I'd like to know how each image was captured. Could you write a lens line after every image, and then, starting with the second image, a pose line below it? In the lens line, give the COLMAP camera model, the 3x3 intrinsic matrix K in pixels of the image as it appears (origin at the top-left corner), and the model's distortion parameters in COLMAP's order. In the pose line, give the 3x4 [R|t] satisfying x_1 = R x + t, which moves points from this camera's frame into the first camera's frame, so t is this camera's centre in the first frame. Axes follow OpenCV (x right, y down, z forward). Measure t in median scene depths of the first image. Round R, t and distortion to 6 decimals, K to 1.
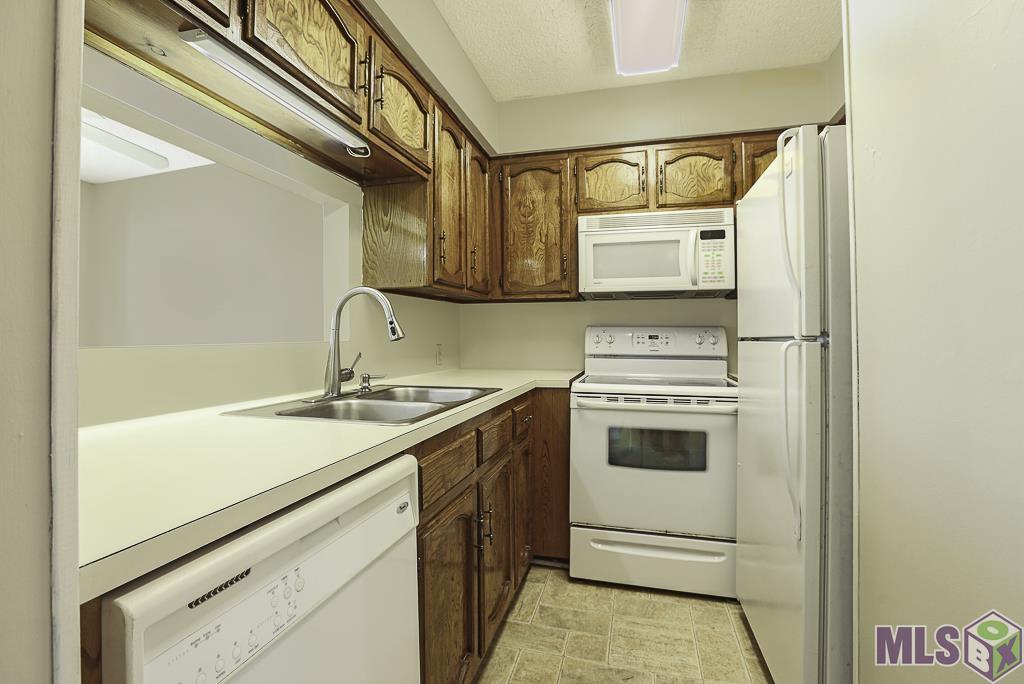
lens RADIAL K [[482.0, 0, 504.8], [0, 482.0, 326.4], [0, 0, 1]] dist [-0.039226, 0.004132]
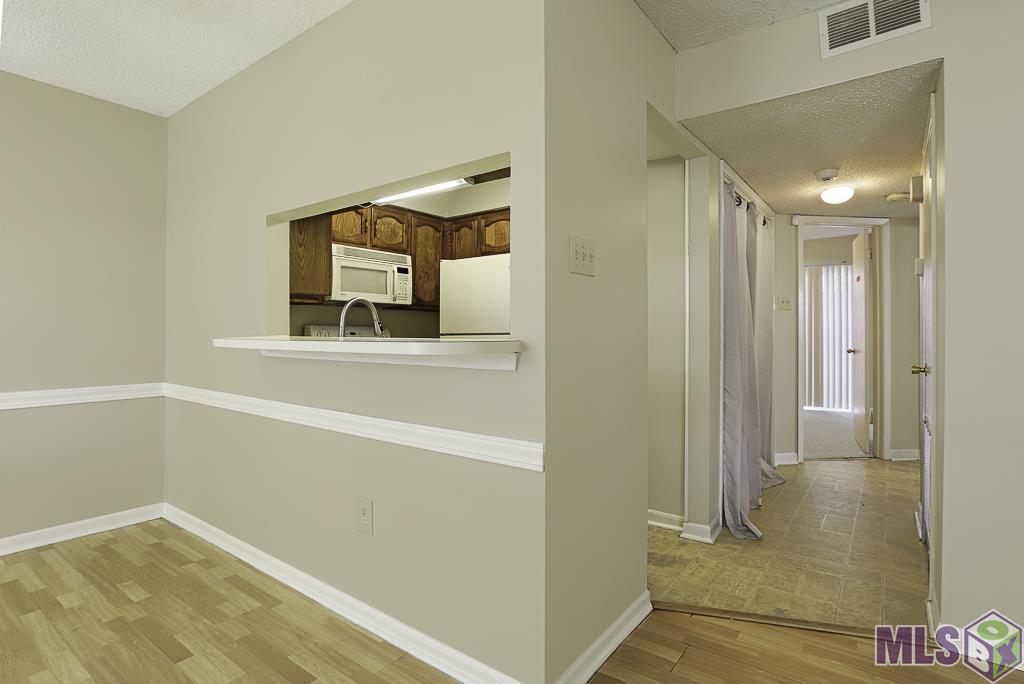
lens RADIAL K [[523.6, 0, 497.2], [0, 523.6, 329.7], [0, 0, 1]] dist [-0.027961, 0.000052]
pose [[0.375344, 0.002693, 0.926881, -1.085243], [-0.013569, 0.999905, 0.002590, 0.001129], [-0.926786, -0.013549, 0.375345, 0.029145]]
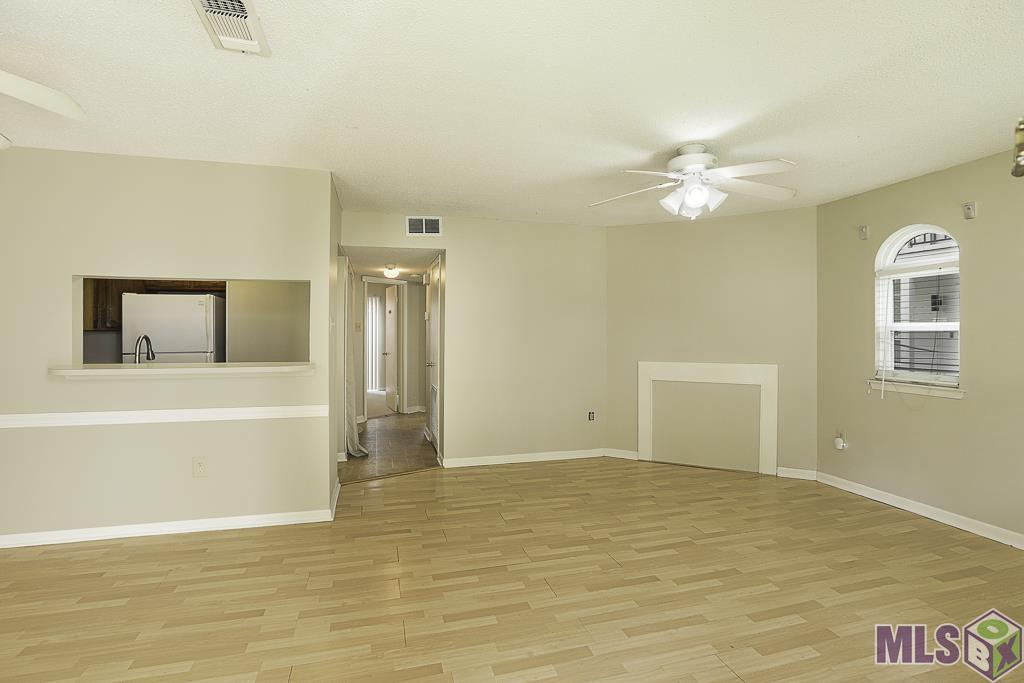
lens RADIAL K [[482.0, 0, 513.5], [0, 482.0, 324.3], [0, 0, 1]] dist [-0.039226, 0.004132]
pose [[-0.517369, 0.012235, 0.855675, -1.966877], [-0.013206, 0.999665, -0.022279, -0.072295], [-0.855660, -0.022826, -0.517034, 0.483715]]
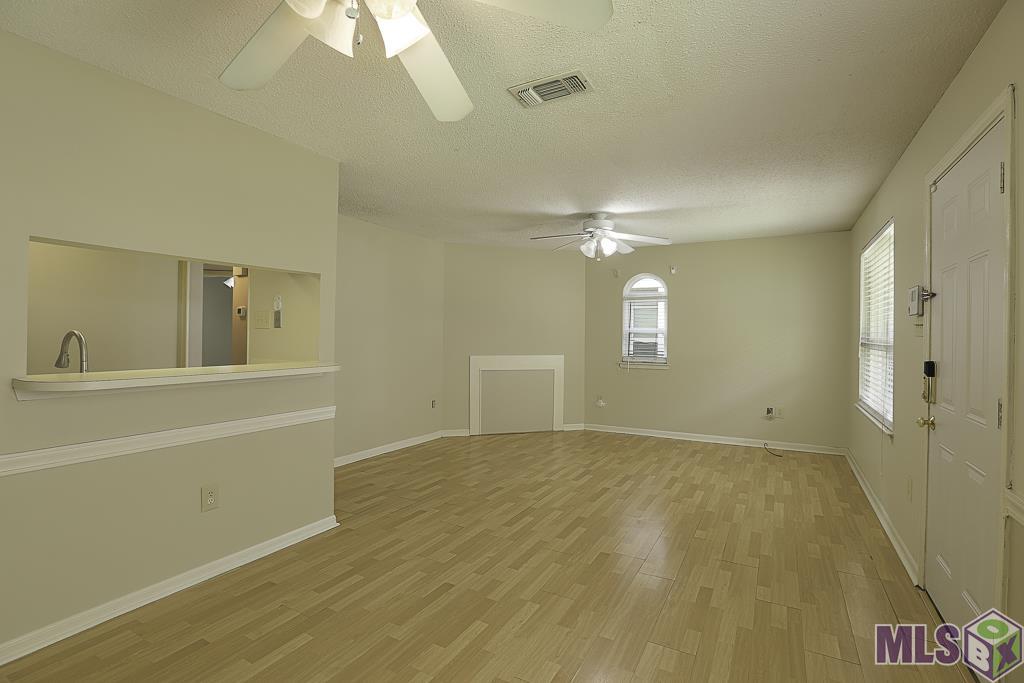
lens RADIAL K [[482.0, 0, 513.8], [0, 482.0, 334.1], [0, 0, 1]] dist [-0.039226, 0.004132]
pose [[-0.970876, -0.013017, 0.239229, -1.282586], [-0.016447, 0.999789, -0.012345, -0.051592], [-0.239018, -0.015920, -0.970885, 1.402144]]
